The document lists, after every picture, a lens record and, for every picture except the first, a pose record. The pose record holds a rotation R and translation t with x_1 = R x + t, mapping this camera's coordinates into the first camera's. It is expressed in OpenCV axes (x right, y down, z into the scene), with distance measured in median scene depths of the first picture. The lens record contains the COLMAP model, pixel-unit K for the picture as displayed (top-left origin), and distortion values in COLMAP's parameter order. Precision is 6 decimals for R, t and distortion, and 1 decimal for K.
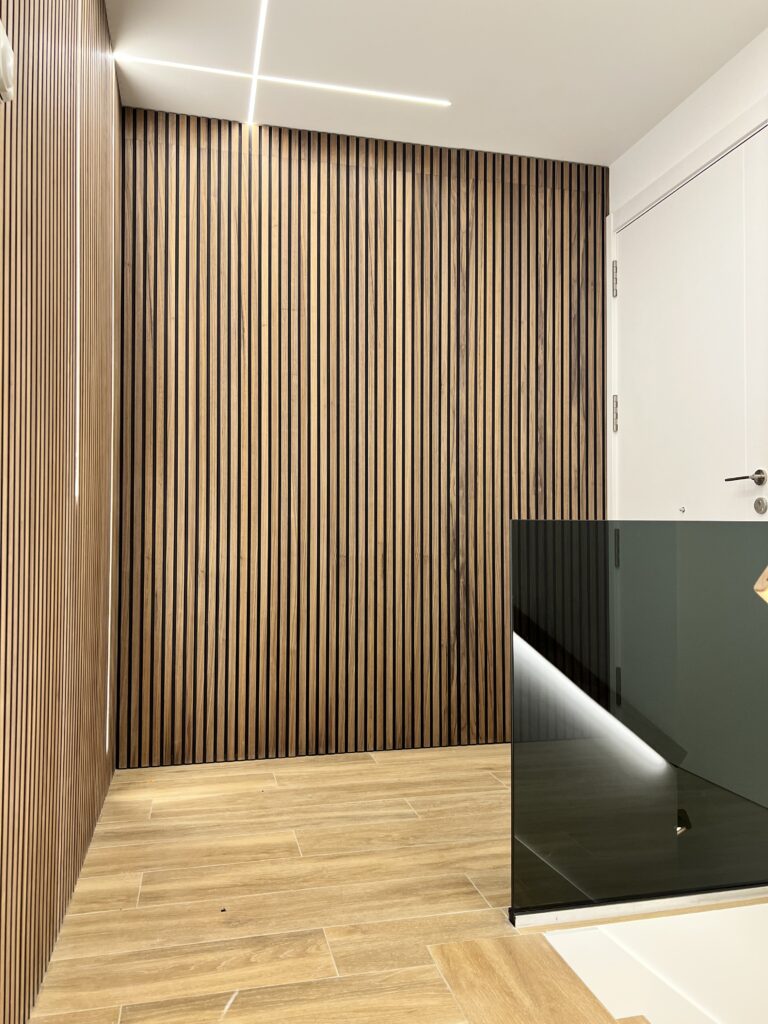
lens RADIAL K [[771.8, 0, 380.7], [0, 771.8, 515.5], [0, 0, 1]] dist [0.050941, -0.048490]
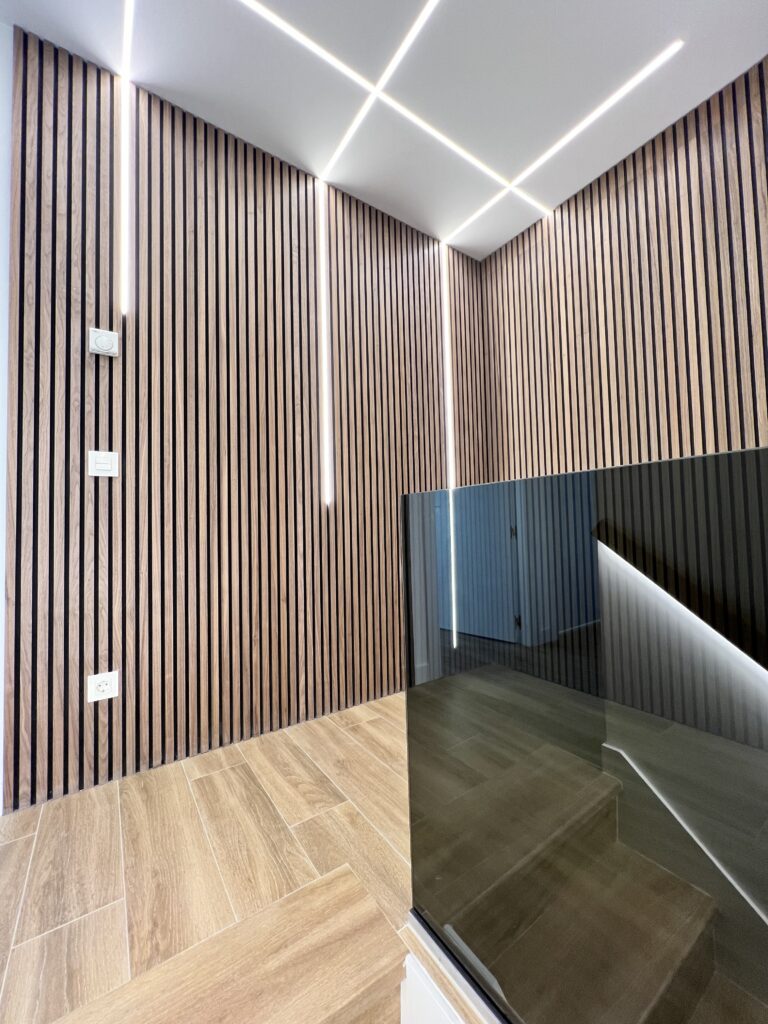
lens RADIAL K [[409.4, 0, 384.9], [0, 409.4, 510.7], [0, 0, 1]] dist [-0.005201, 0.001063]
pose [[0.361141, -0.051066, -0.931112, 0.378951], [0.050254, 0.998114, -0.035250, 0.025989], [0.931156, -0.034062, 0.363026, 0.474109]]
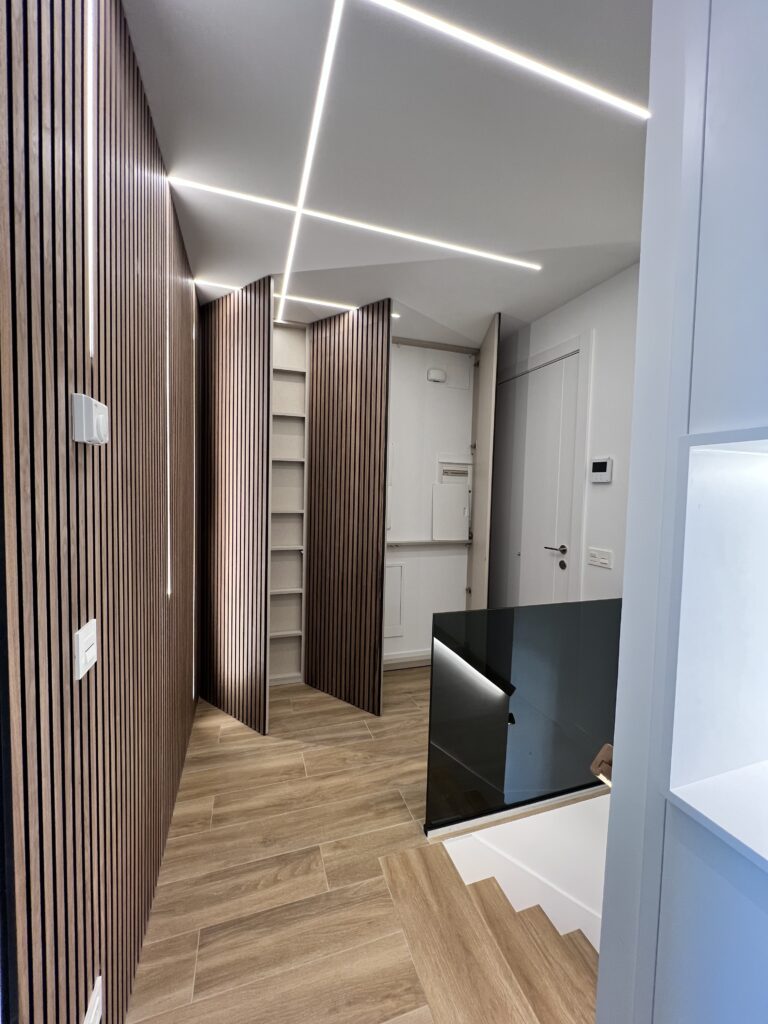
lens RADIAL K [[409.4, 0, 385.9], [0, 409.4, 511.0], [0, 0, 1]] dist [-0.005201, 0.001063]
pose [[0.995473, 0.018650, 0.093199, -0.014376], [-0.026168, 0.996443, 0.080105, -0.173098], [-0.091374, -0.082181, 0.992420, 0.079444]]
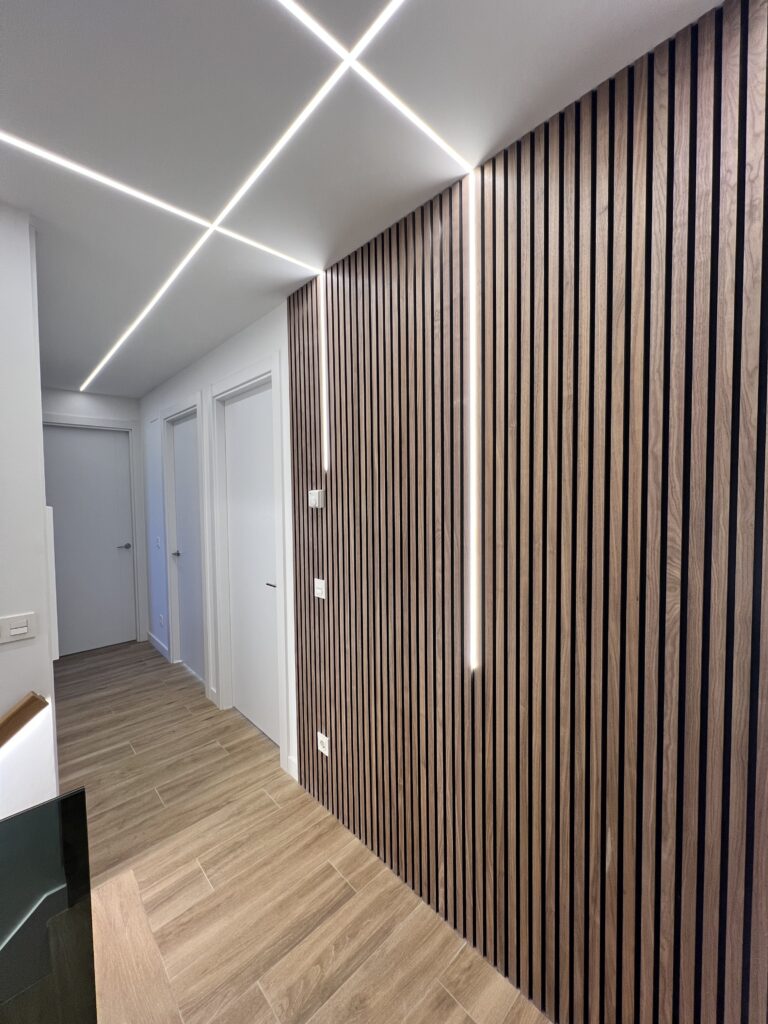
lens RADIAL K [[409.4, 0, 384.0], [0, 409.4, 509.1], [0, 0, 1]] dist [-0.005201, 0.001063]
pose [[-0.865793, 0.030672, -0.499462, 0.055550], [0.023797, 0.999514, 0.020128, -0.196873], [0.499836, 0.005541, -0.866102, 0.956062]]
